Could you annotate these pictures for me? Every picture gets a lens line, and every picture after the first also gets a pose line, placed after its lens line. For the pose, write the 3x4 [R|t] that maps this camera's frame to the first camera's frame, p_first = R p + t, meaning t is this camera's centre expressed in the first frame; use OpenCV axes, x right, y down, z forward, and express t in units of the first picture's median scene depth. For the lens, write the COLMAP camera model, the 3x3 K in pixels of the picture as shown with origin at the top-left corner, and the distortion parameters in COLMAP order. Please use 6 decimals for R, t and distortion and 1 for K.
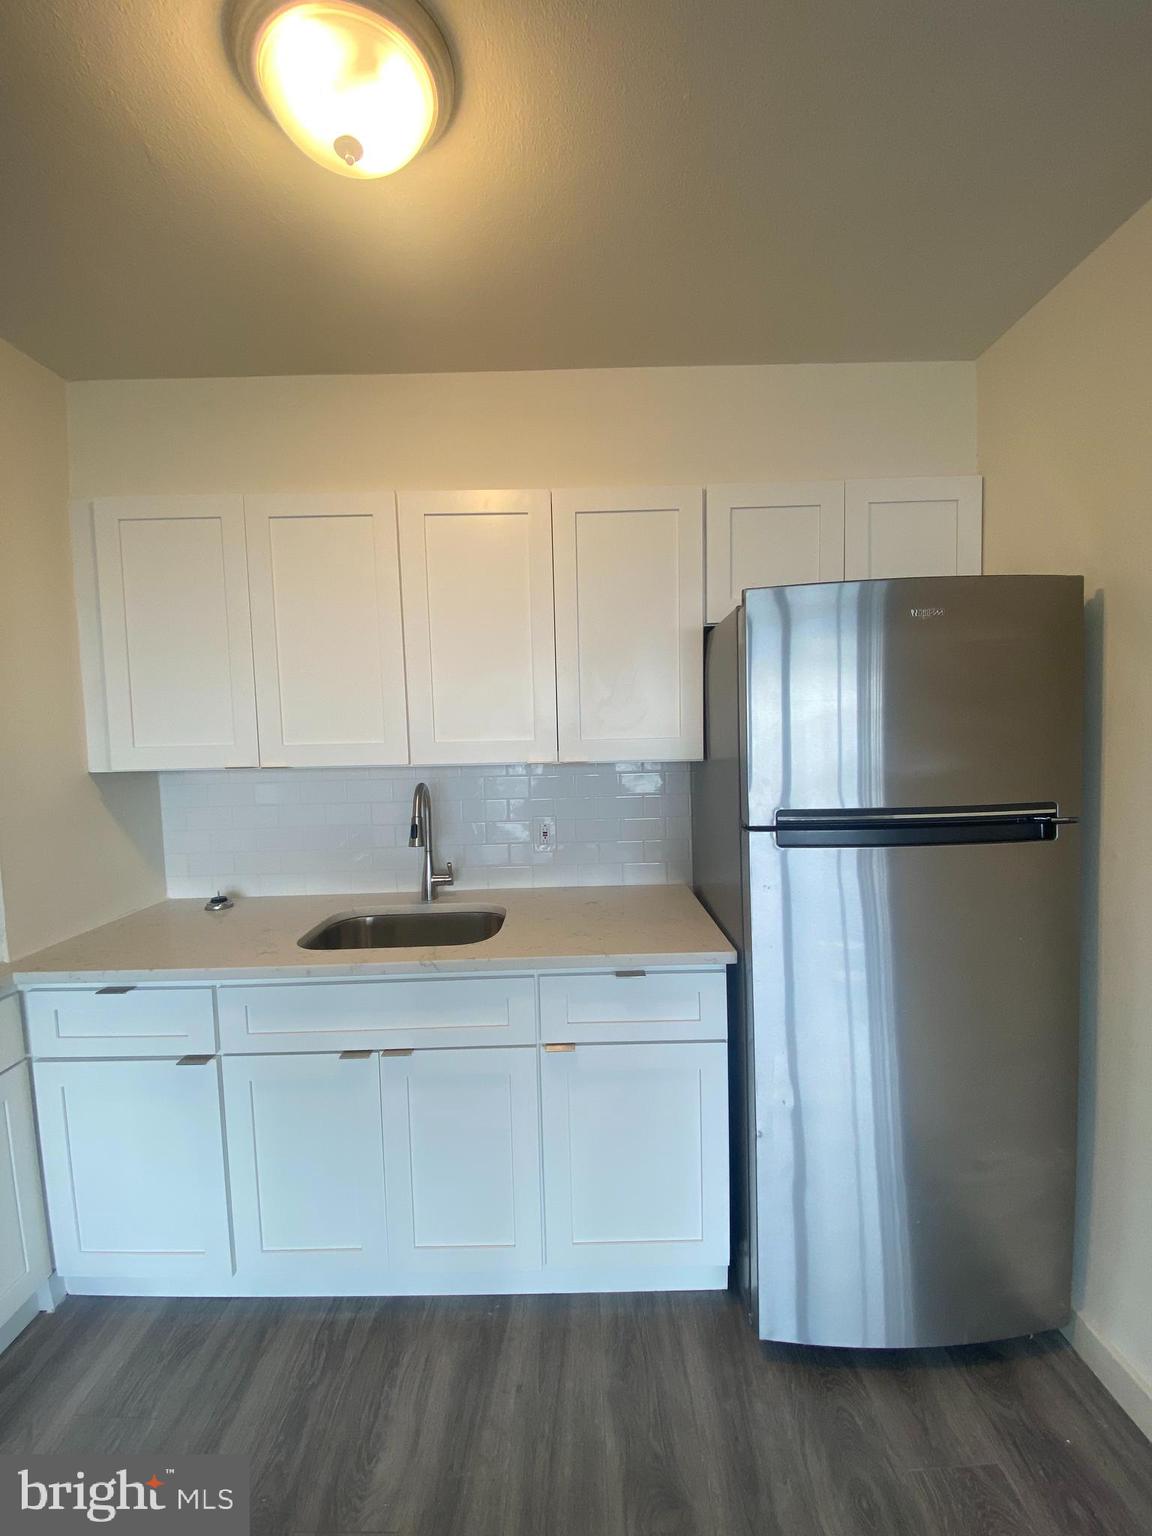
lens RADIAL K [[620.6, 0, 575.8], [0, 620.6, 771.3], [0, 0, 1]] dist [0.019030, -0.018940]
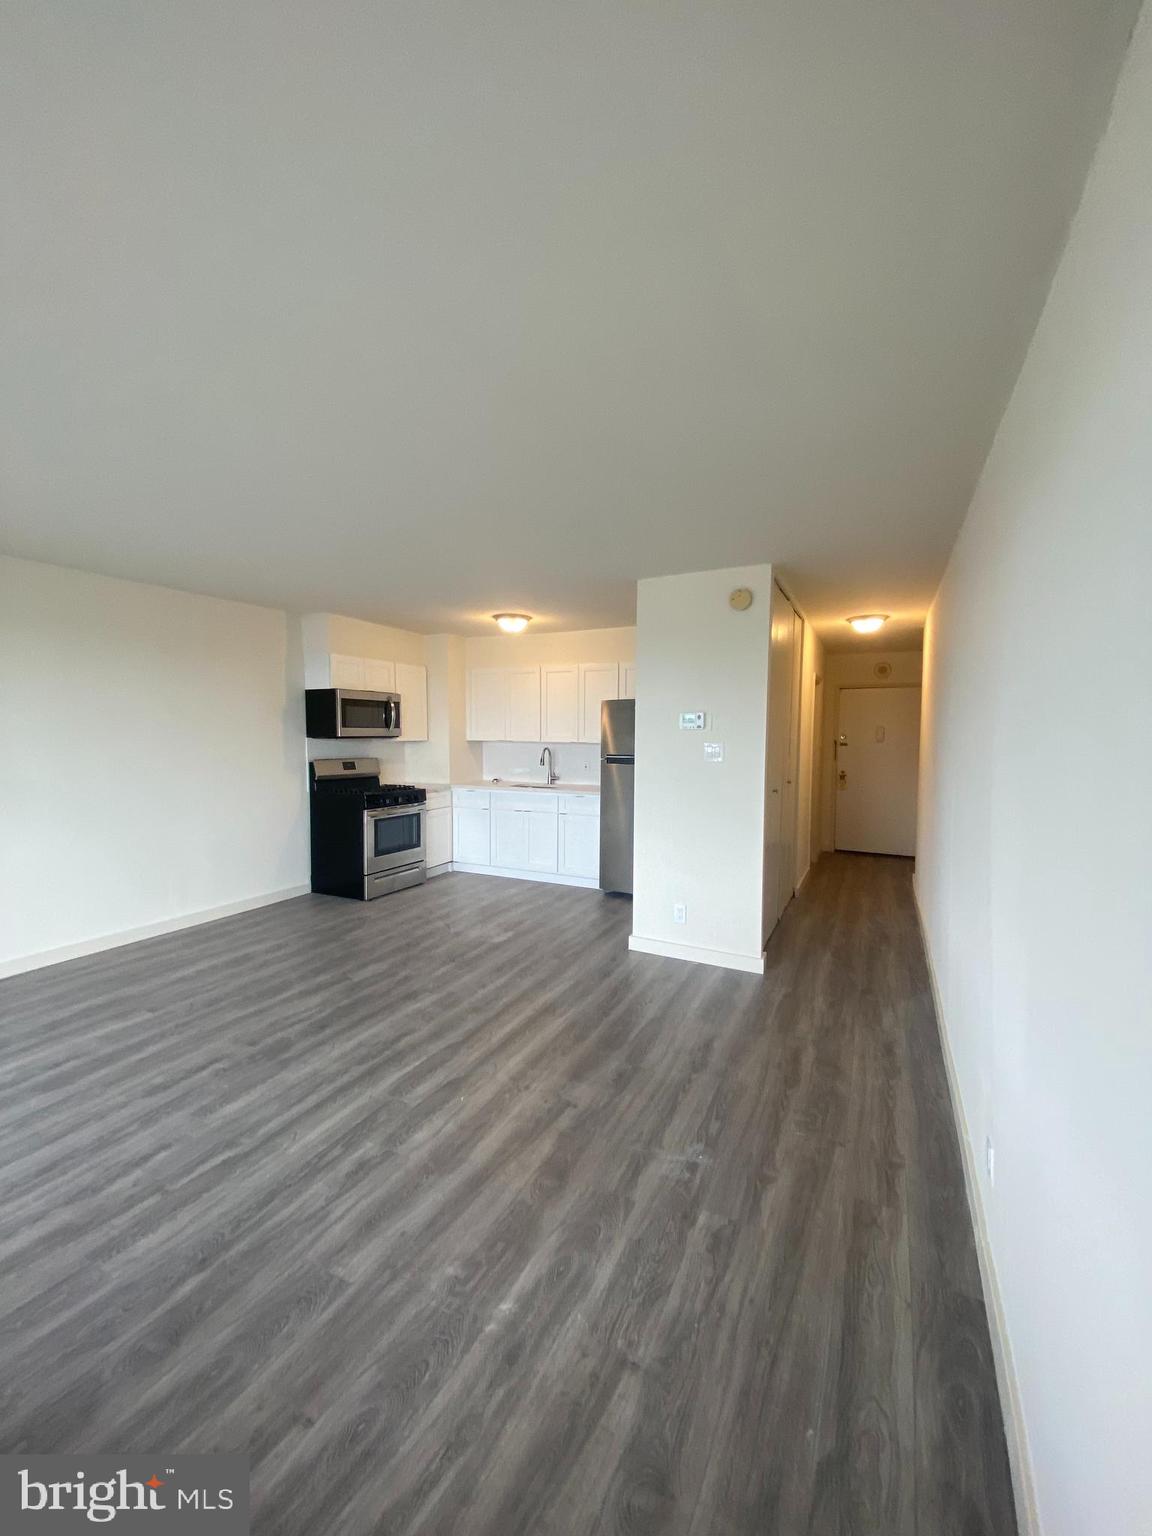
lens RADIAL K [[618.4, 0, 584.6], [0, 618.4, 774.3], [0, 0, 1]] dist [0.010249, -0.017805]
pose [[0.902951, 0.060608, -0.425448, 1.596193], [-0.055416, 0.998161, 0.024582, 0.085180], [0.426155, 0.001380, 0.904649, -2.260952]]
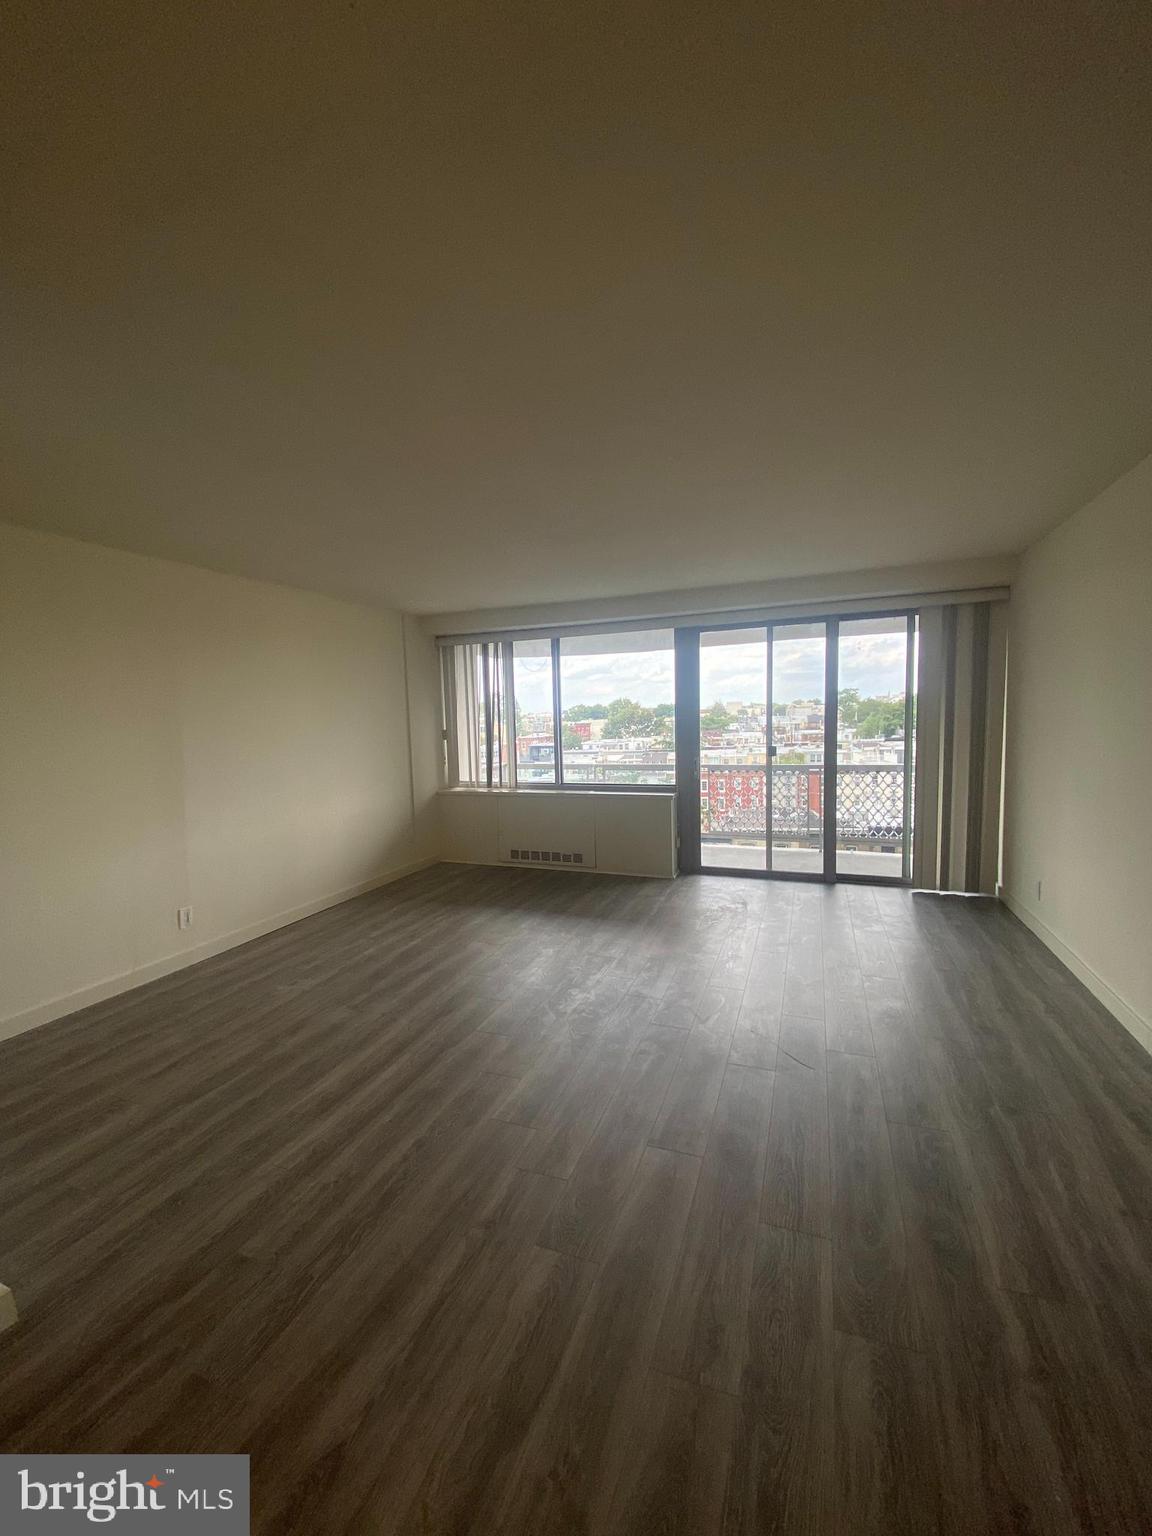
lens RADIAL K [[618.5, 0, 576.0], [0, 618.5, 768.0], [0, 0, 1]] dist [0.025137, -0.022253]
pose [[-0.932726, 0.021229, 0.359961, -0.428581], [0.071903, 0.989167, 0.127978, -0.021441], [-0.353344, 0.145251, -0.924148, 0.576435]]
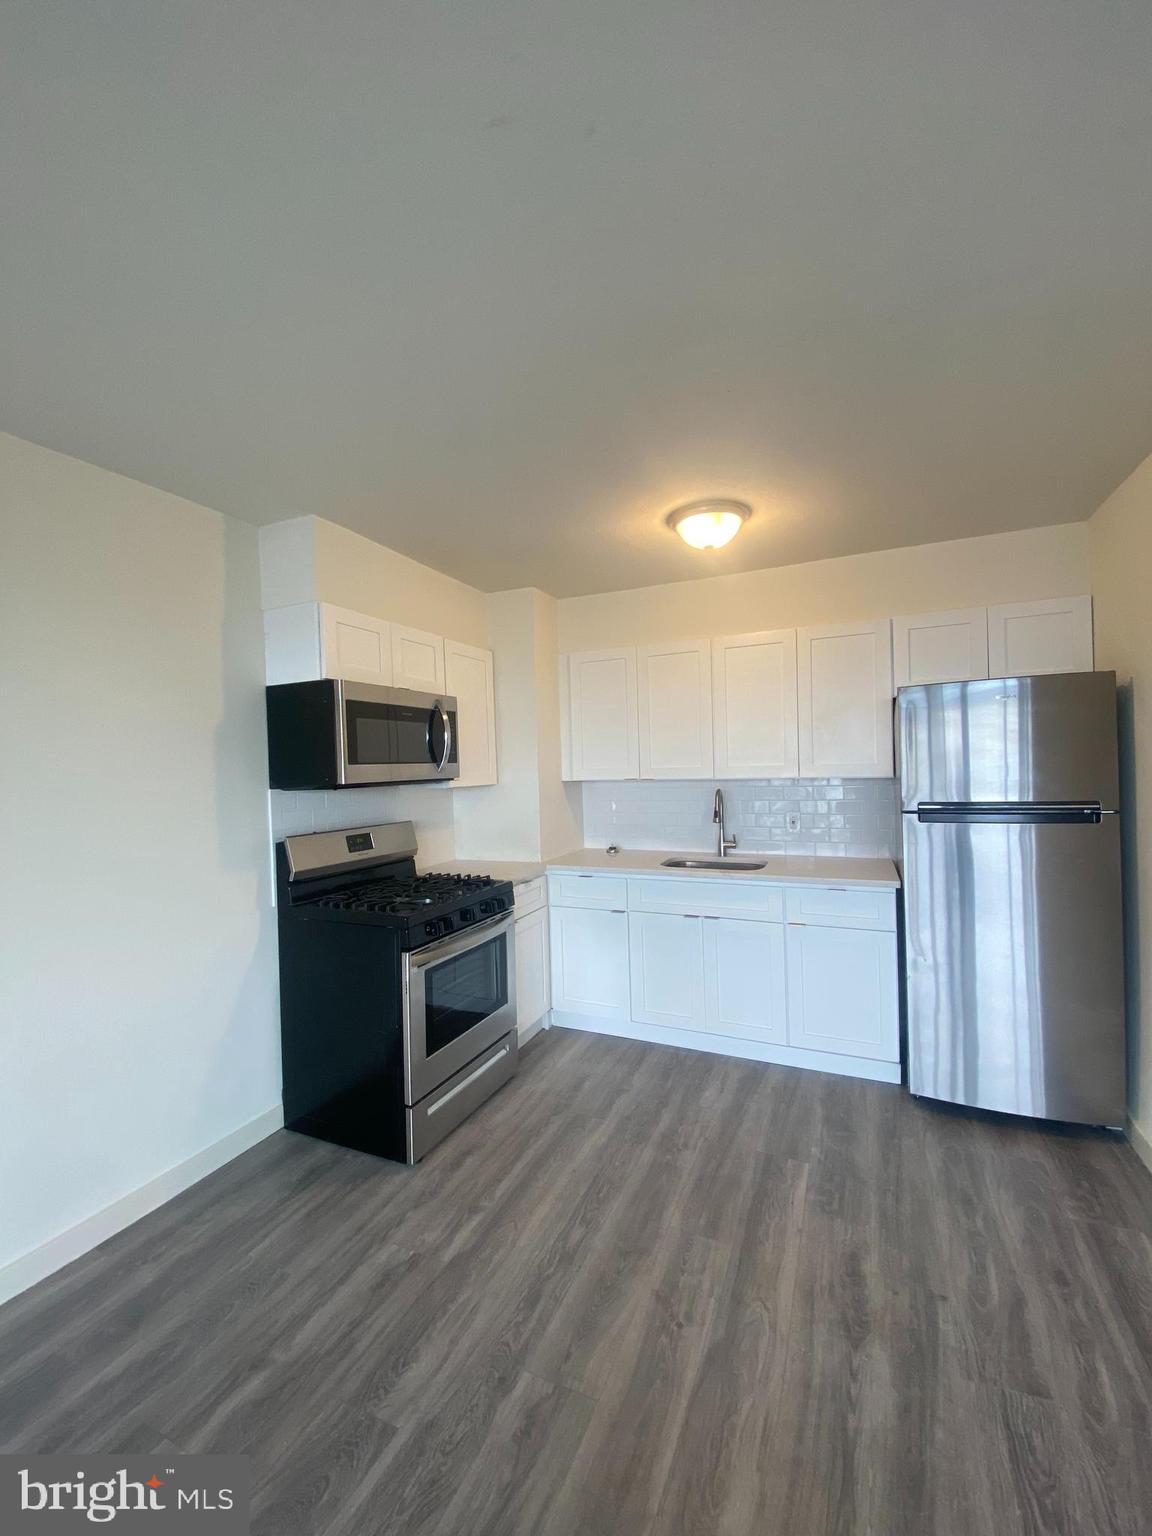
lens RADIAL K [[618.5, 0, 576.0], [0, 618.5, 768.0], [0, 0, 1]] dist [0.025137, -0.022253]
pose [[0.913080, 0.001681, -0.407778, 0.125018], [-0.019889, 0.998985, -0.040416, 0.047336], [0.407296, 0.045013, 0.912186, -0.972035]]
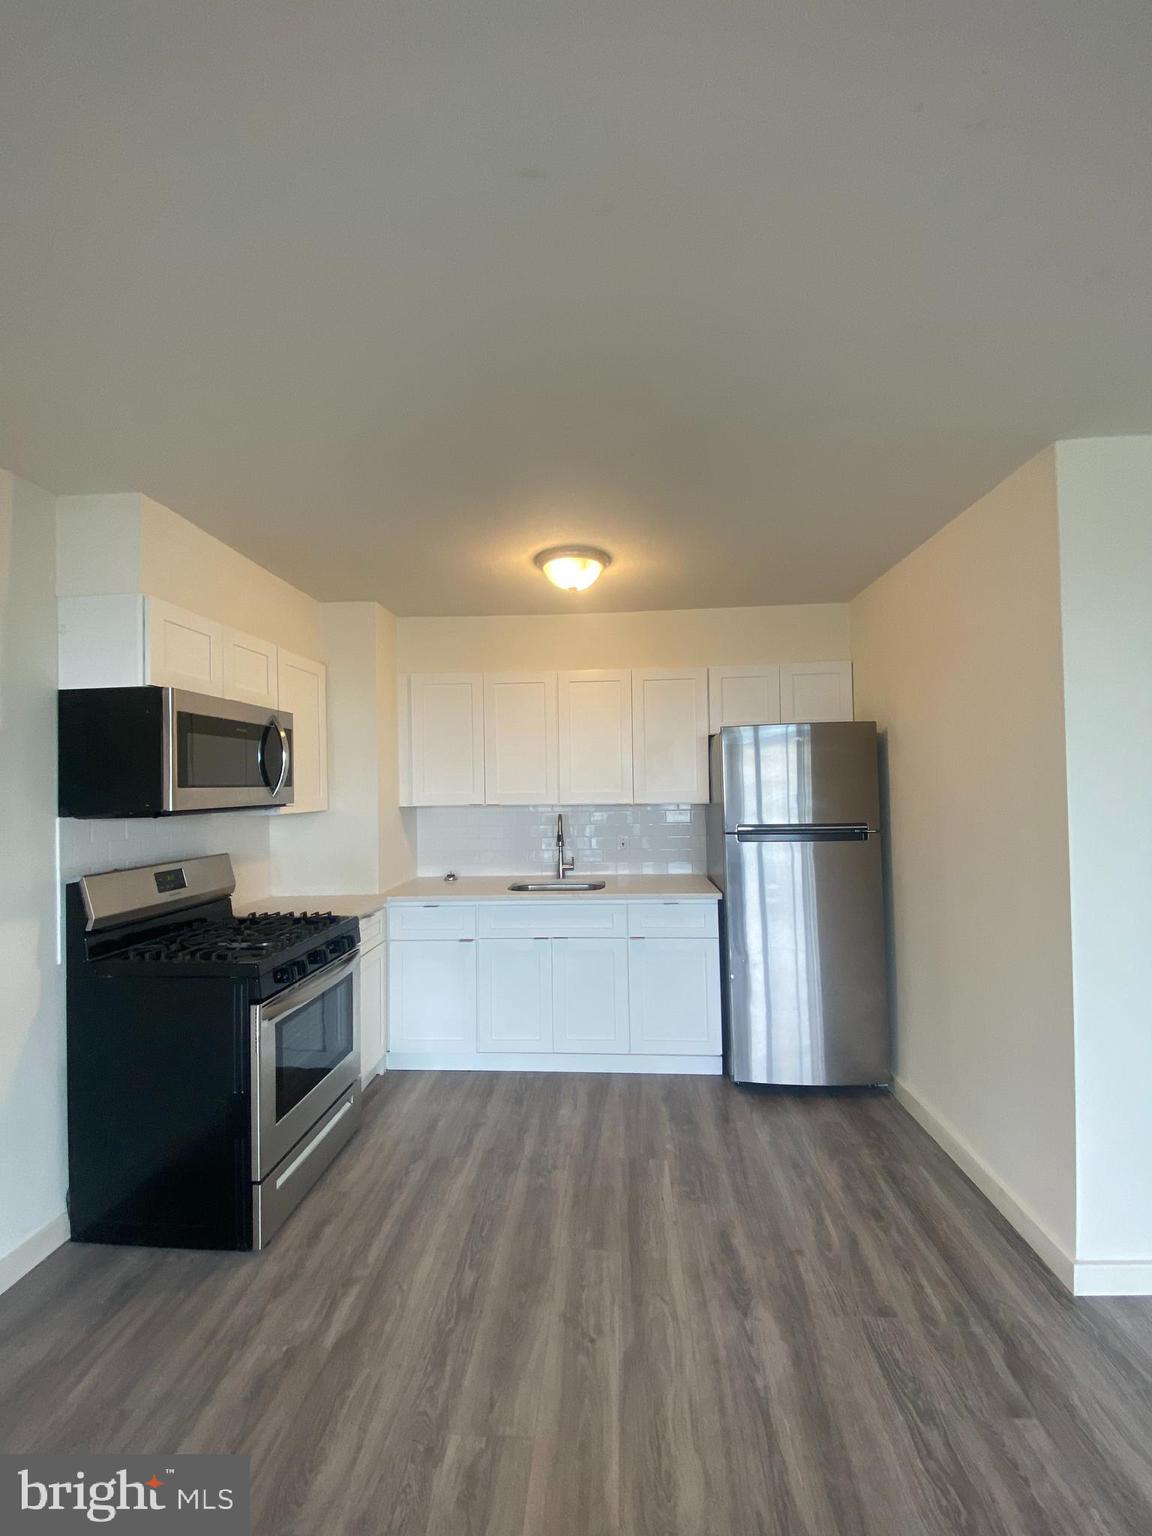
lens RADIAL K [[620.6, 0, 575.8], [0, 620.6, 771.3], [0, 0, 1]] dist [0.019030, -0.018940]
pose [[0.997867, 0.006571, -0.064955, -0.093675], [-0.011860, 0.996613, -0.081373, 0.049822], [0.064200, 0.081970, 0.994565, -1.046824]]
